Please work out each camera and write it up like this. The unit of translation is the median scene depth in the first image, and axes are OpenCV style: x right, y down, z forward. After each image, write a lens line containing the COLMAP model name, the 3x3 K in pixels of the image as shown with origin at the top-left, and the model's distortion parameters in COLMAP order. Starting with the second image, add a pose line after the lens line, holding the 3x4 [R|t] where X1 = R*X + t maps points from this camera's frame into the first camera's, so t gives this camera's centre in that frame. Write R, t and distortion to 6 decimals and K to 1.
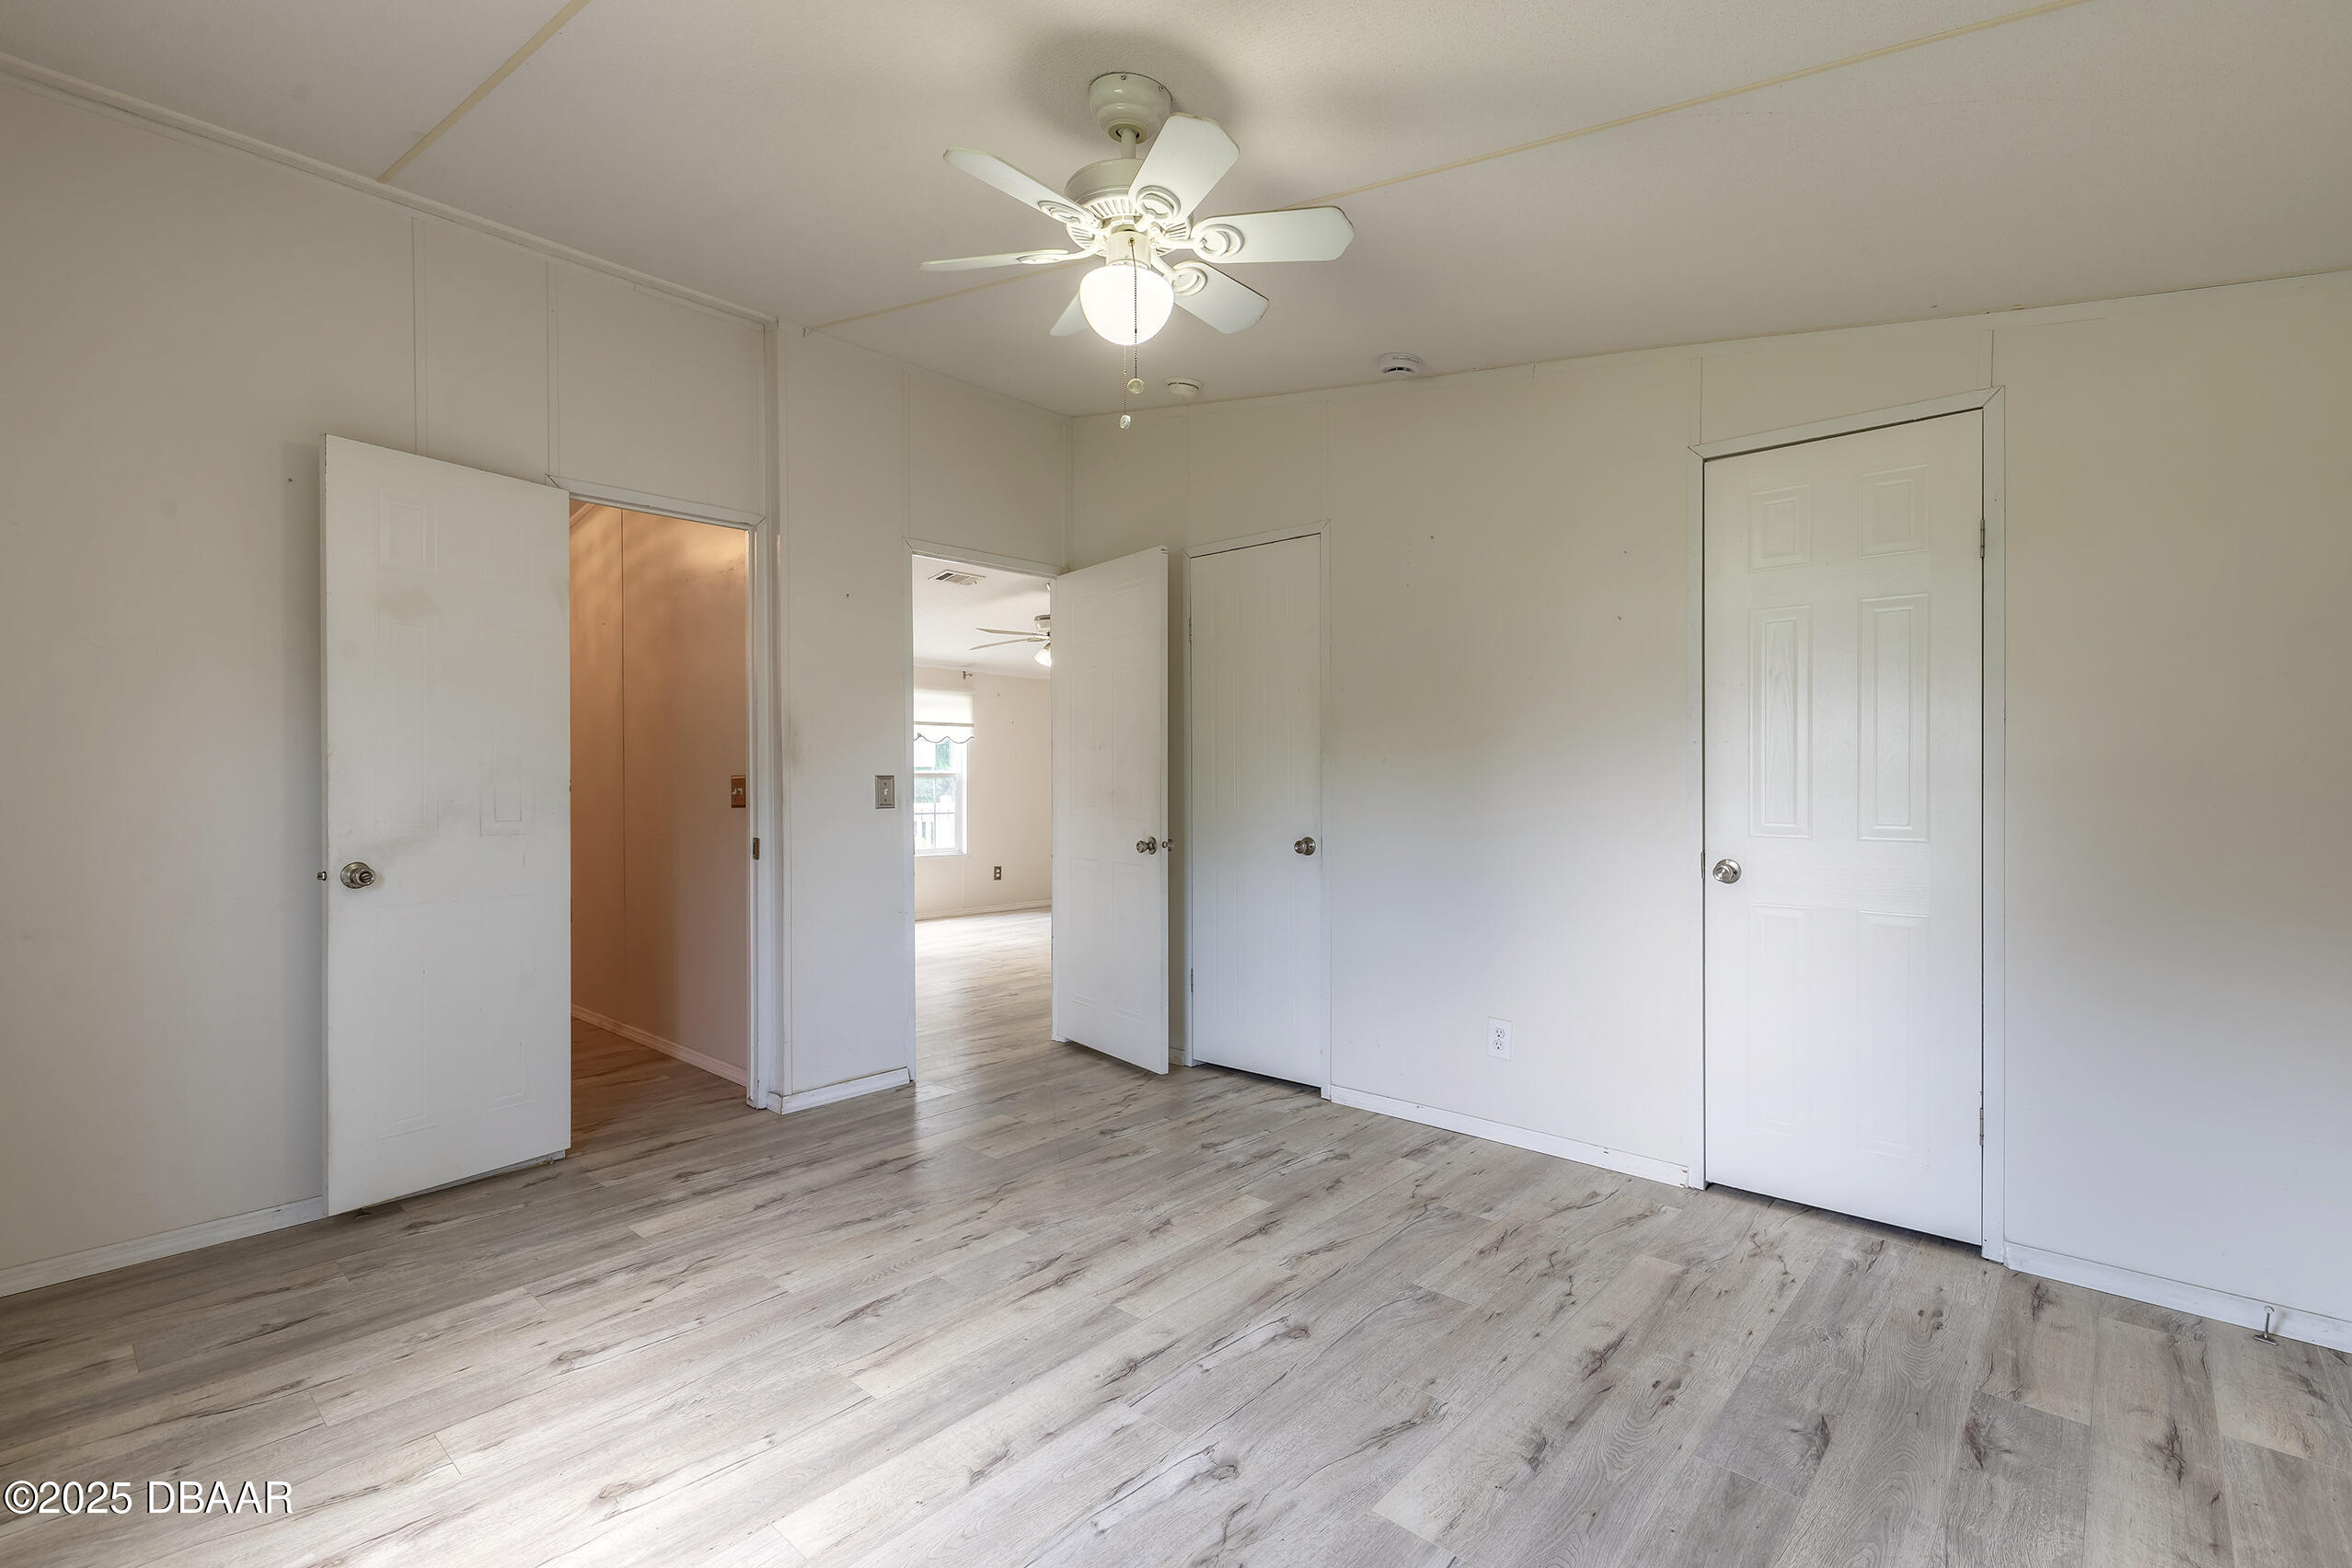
lens RADIAL K [[1078.1, 0, 1148.3], [0, 1078.1, 784.8], [0, 0, 1]] dist [0.016186, -0.004793]
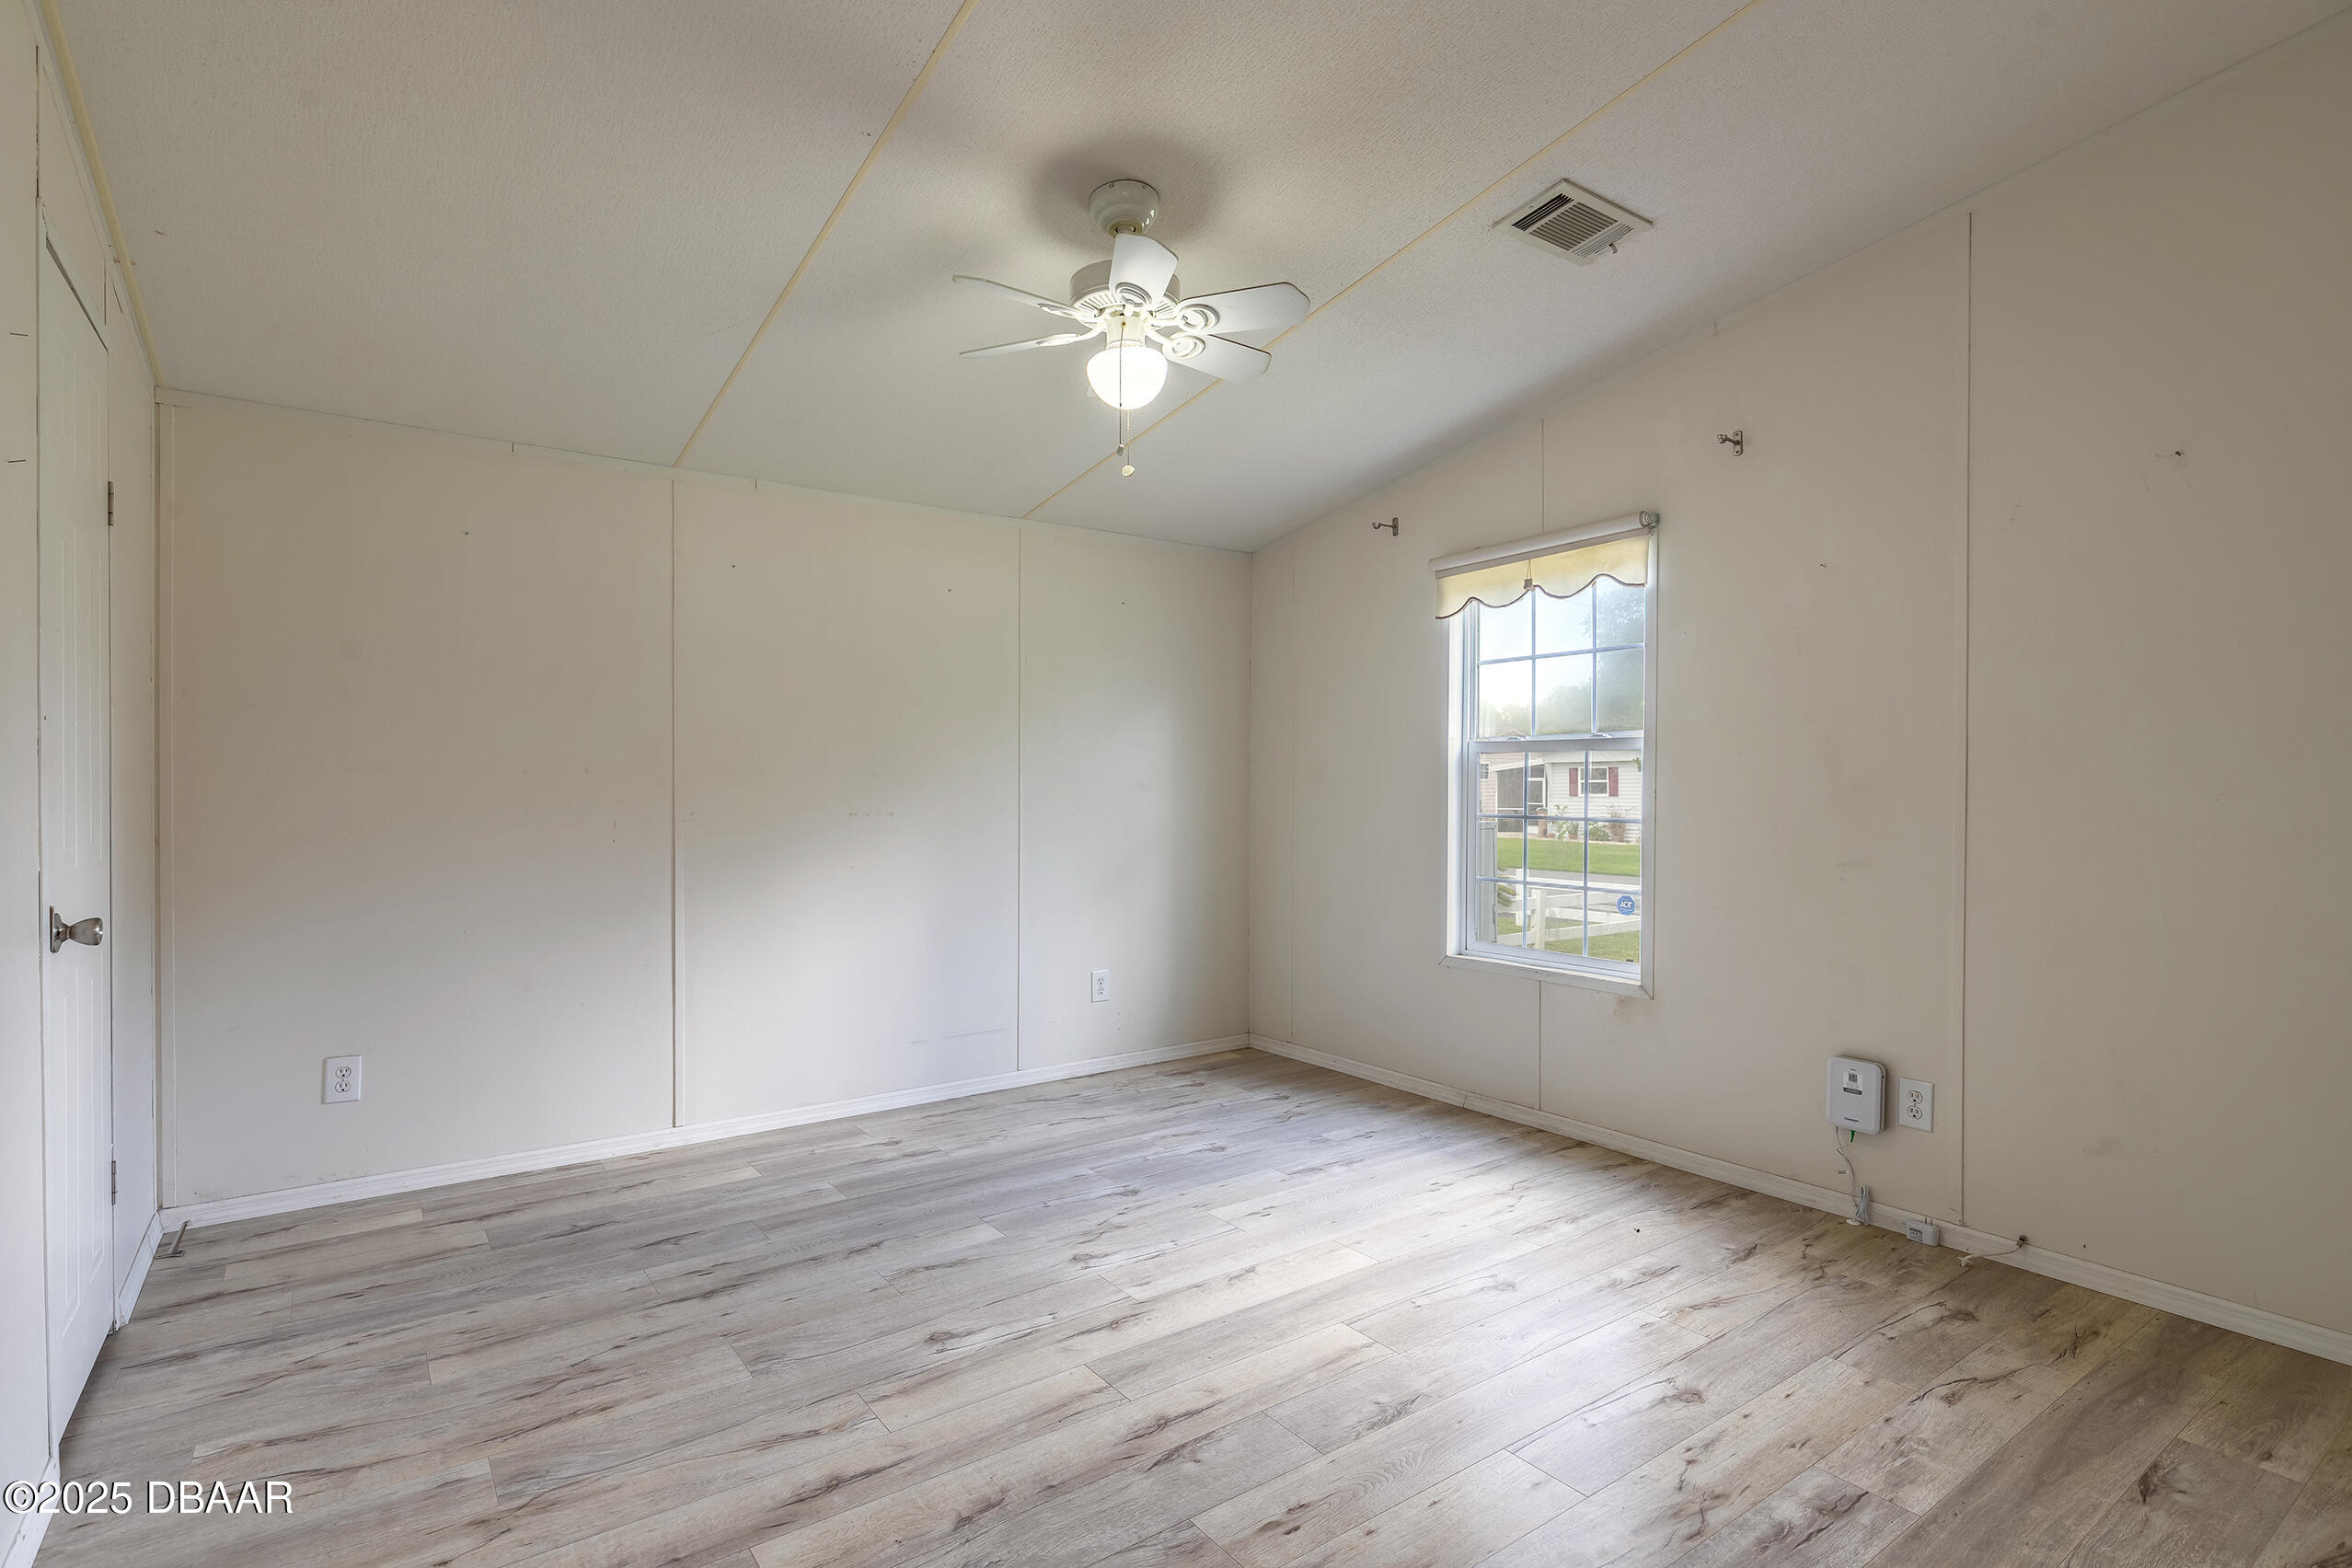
lens RADIAL K [[1207.6, 0, 1176.0], [0, 1207.6, 784.0], [0, 0, 1]] dist [-0.003711, -0.000691]
pose [[-0.983961, -0.000658, 0.178380, -0.275358], [0.000729, 0.999970, 0.007710, -0.012482], [-0.178380, 0.007716, -0.983931, 2.062118]]
